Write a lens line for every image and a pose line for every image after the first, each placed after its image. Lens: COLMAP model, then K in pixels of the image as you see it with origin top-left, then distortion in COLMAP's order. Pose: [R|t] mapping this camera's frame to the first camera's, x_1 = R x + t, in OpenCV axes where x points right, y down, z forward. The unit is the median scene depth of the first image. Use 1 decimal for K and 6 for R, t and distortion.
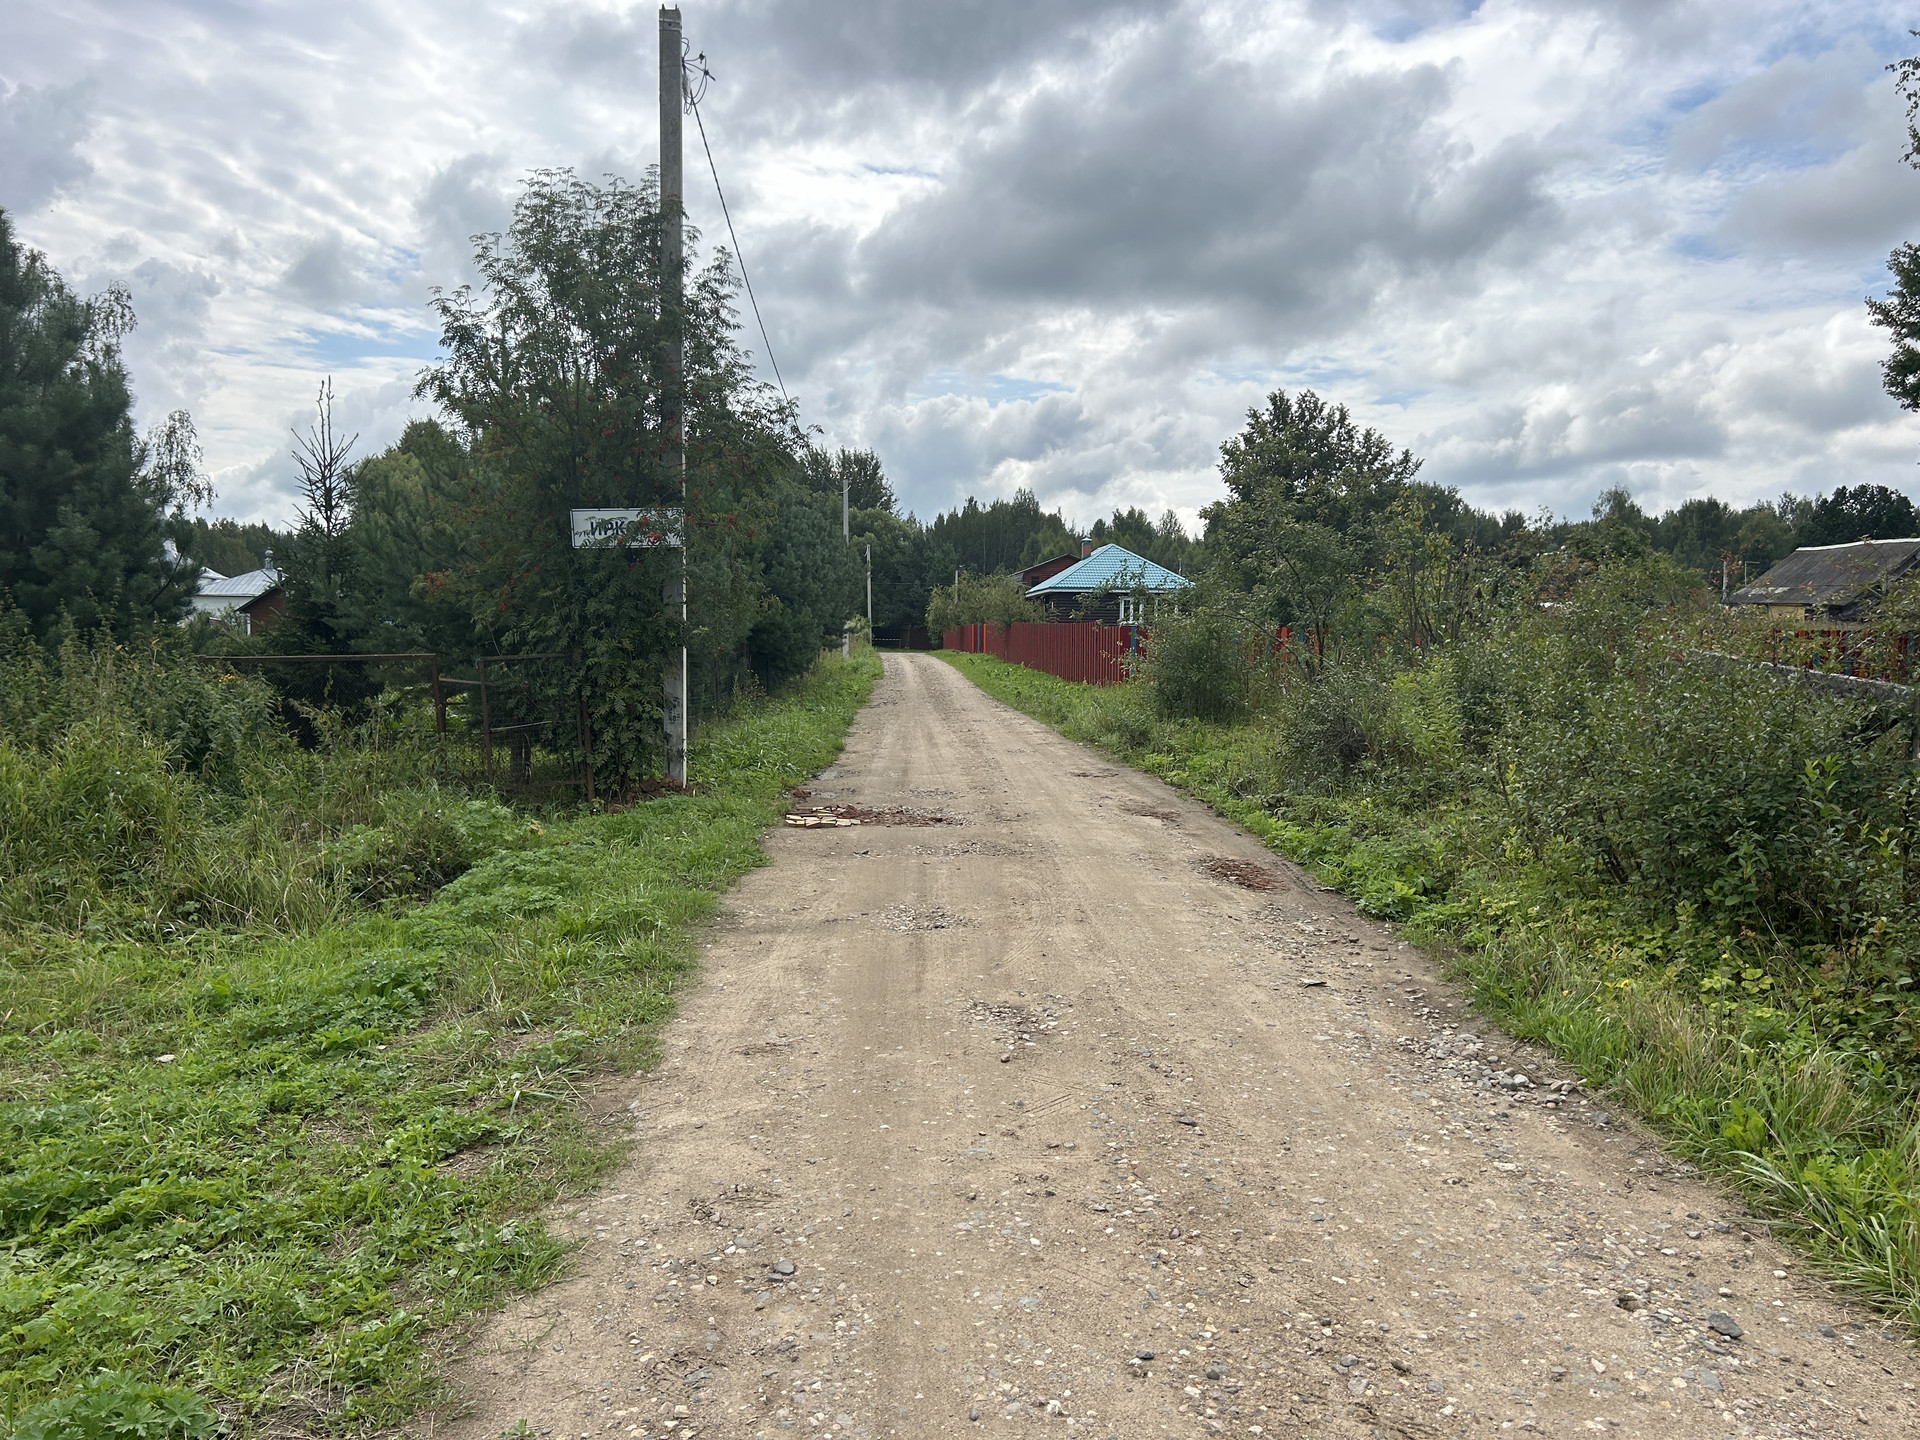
lens RADIAL K [[1437.0, 0, 1020.9], [0, 1437.0, 731.2], [0, 0, 1]] dist [0.067648, -0.079162]
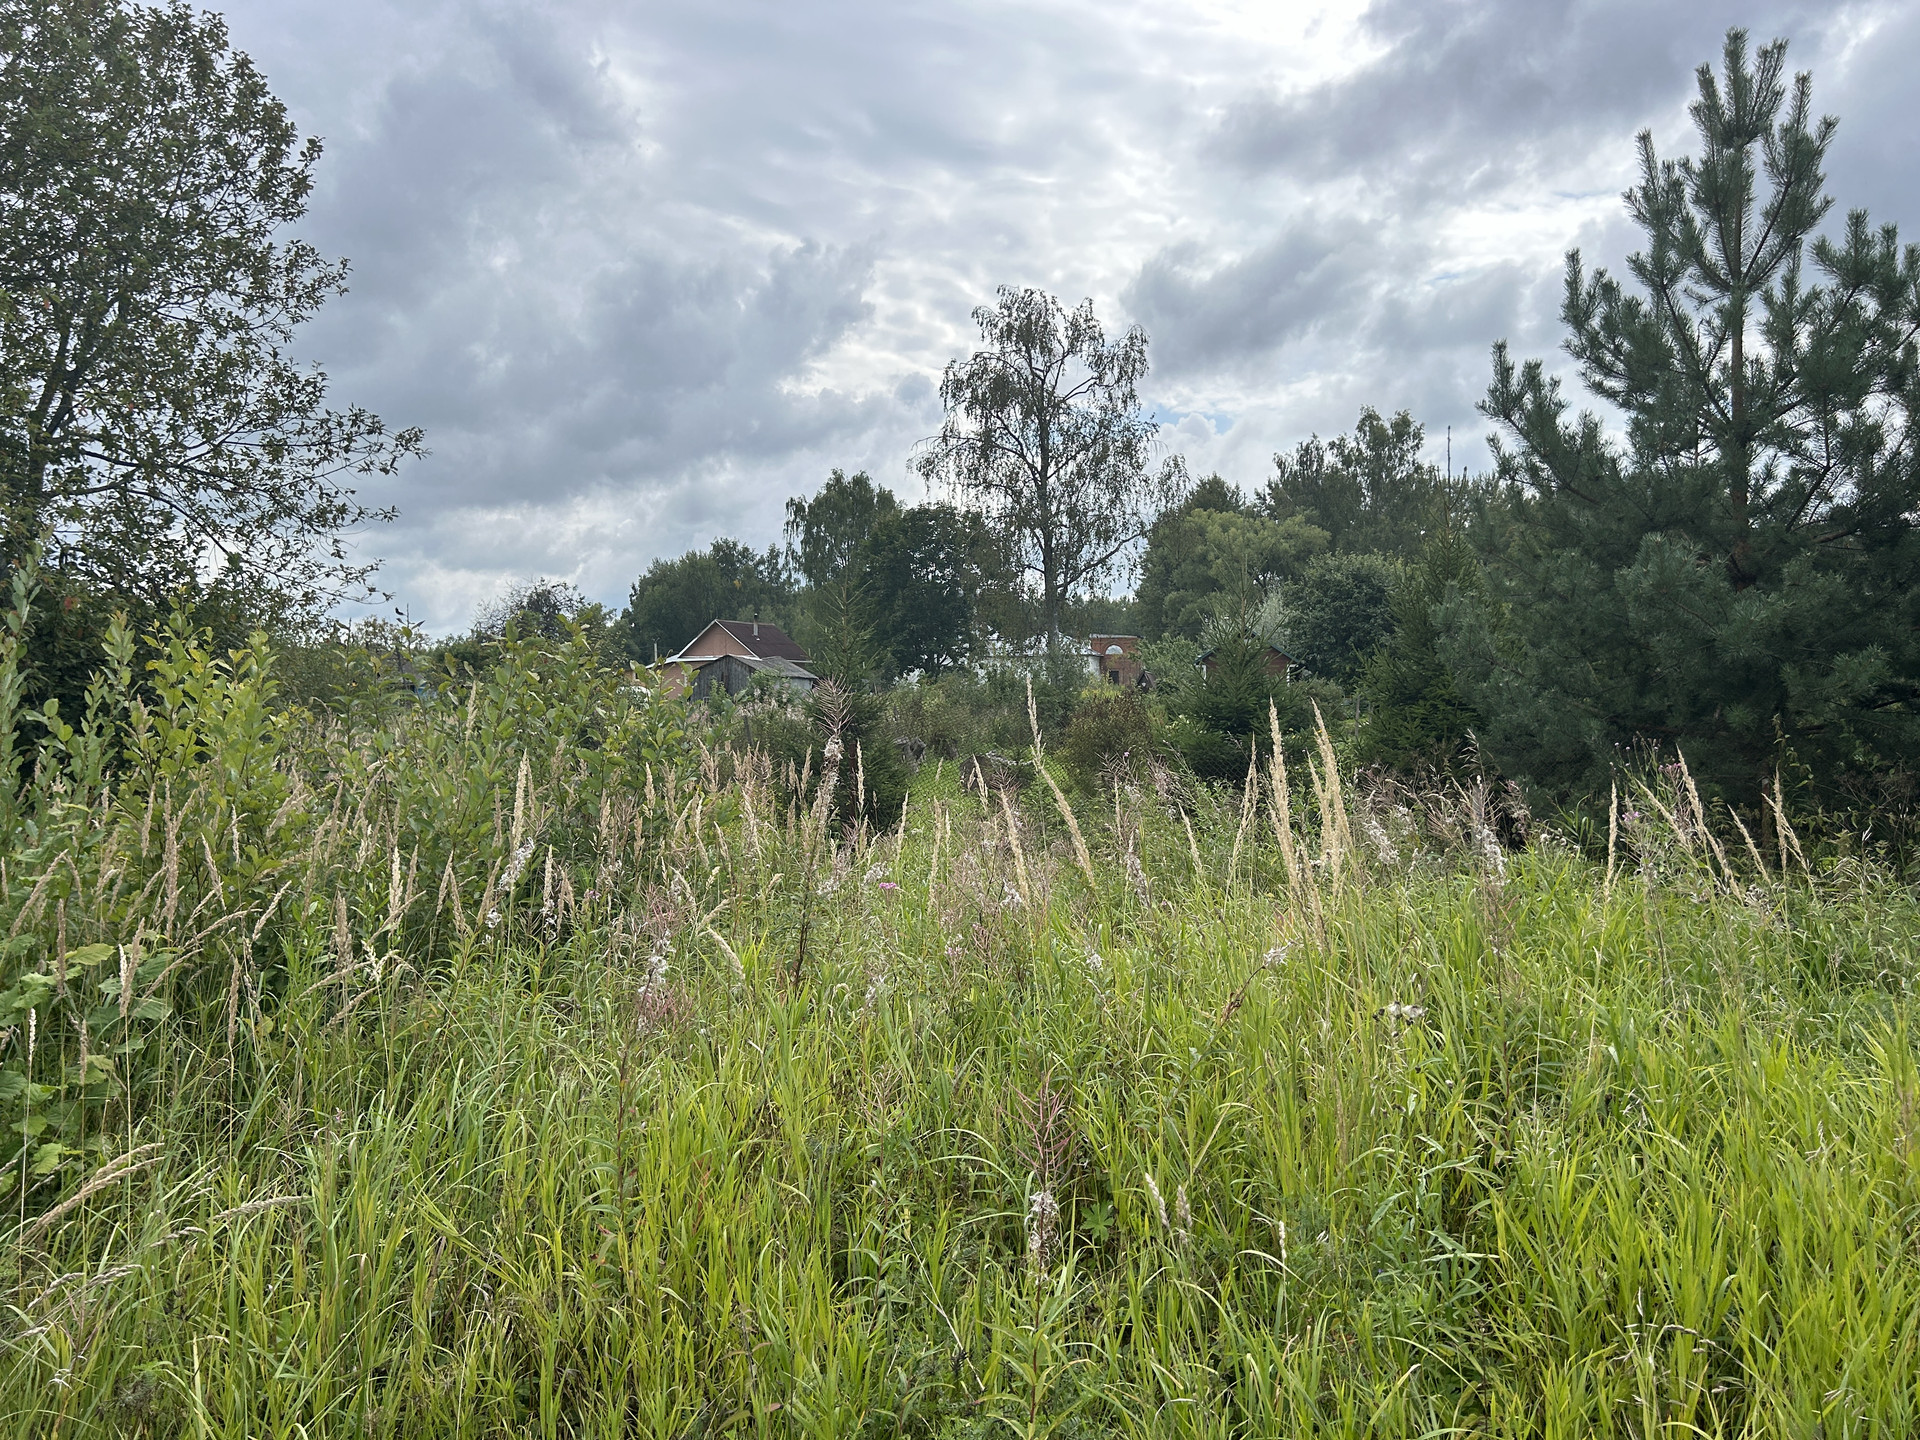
lens RADIAL K [[1437.0, 0, 978.8], [0, 1437.0, 726.2], [0, 0, 1]] dist [0.067648, -0.079162]
pose [[0.884867, 0.001631, -0.465840, -0.824391], [-0.020334, 0.999176, -0.035126, -0.009896], [0.465399, 0.040554, 0.884171, 0.269233]]
